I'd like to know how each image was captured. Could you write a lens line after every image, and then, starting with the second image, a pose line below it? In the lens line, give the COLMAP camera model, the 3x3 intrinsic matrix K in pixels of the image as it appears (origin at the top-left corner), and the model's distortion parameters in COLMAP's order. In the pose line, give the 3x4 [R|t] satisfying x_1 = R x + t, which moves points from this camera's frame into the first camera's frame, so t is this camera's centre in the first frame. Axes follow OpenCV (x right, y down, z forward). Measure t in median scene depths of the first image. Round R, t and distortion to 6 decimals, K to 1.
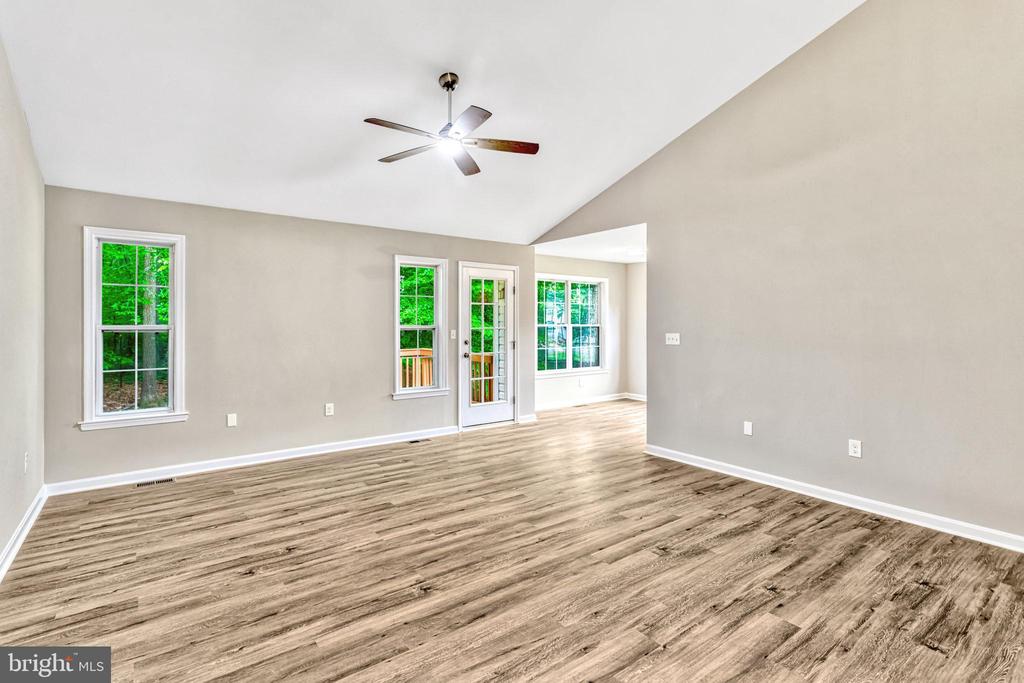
lens RADIAL K [[496.3, 0, 506.6], [0, 496.3, 320.8], [0, 0, 1]] dist [0.001342, 0.000707]
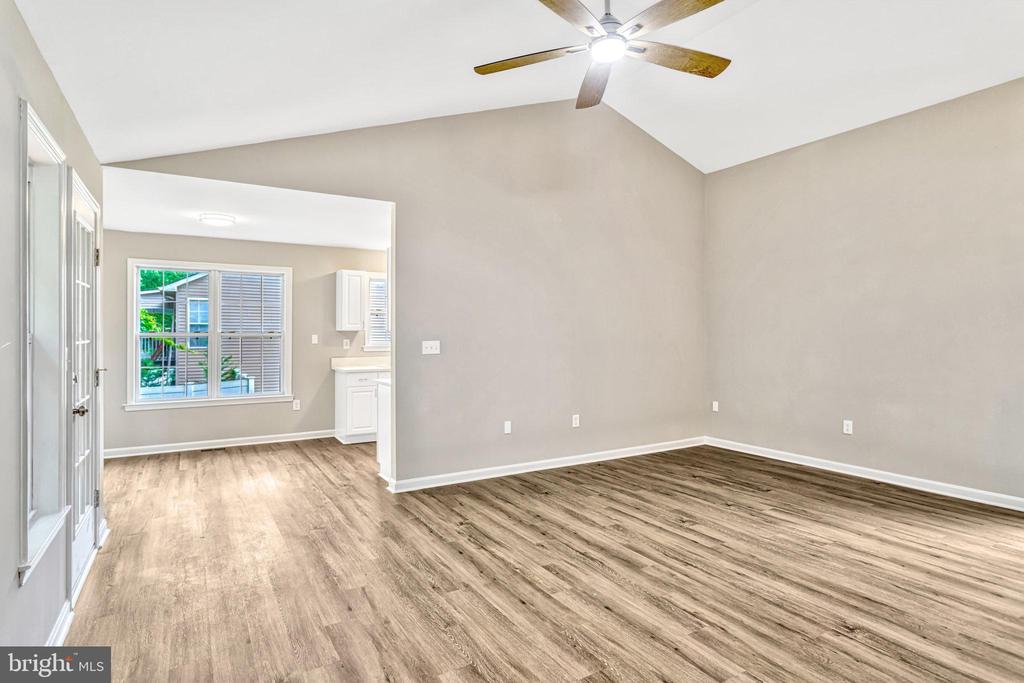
lens RADIAL K [[549.4, 0, 514.7], [0, 549.4, 321.4], [0, 0, 1]] dist [-0.002360, -0.001771]
pose [[0.093535, 0.016658, 0.995477, -0.919104], [0.001953, 0.999855, -0.016915, 0.011919], [-0.995614, 0.003527, 0.093488, 1.159111]]
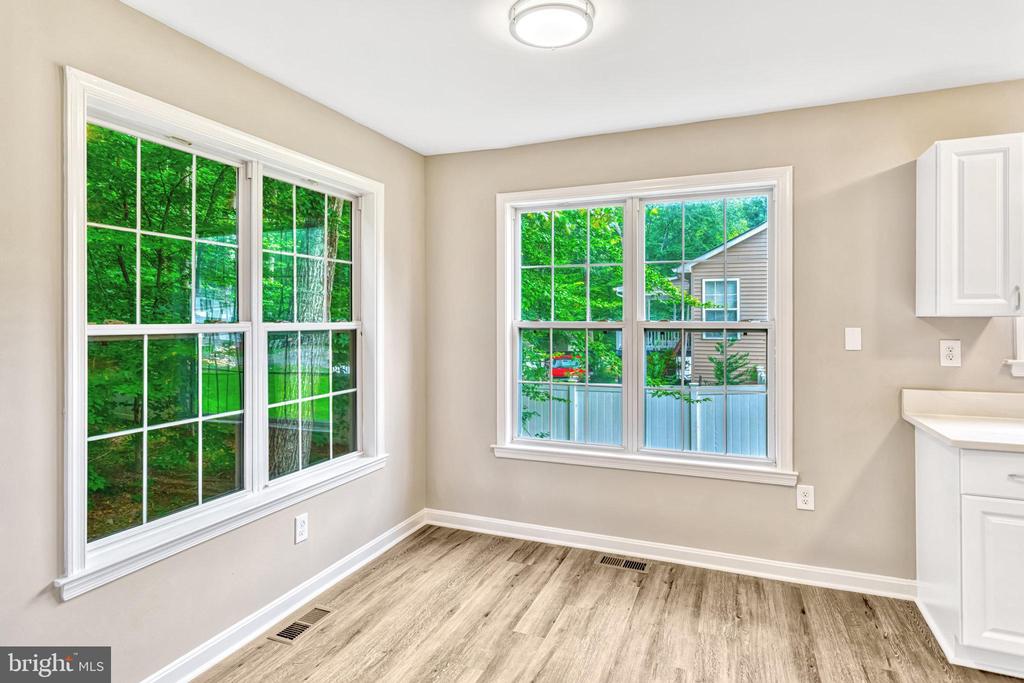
lens RADIAL K [[549.4, 0, 514.7], [0, 549.4, 321.4], [0, 0, 1]] dist [-0.002360, -0.001771]
pose [[0.857494, -0.004608, 0.514473, 0.236921], [0.003936, 0.999989, 0.002395, 0.013070], [-0.514479, -0.000028, 0.857503, 1.670061]]
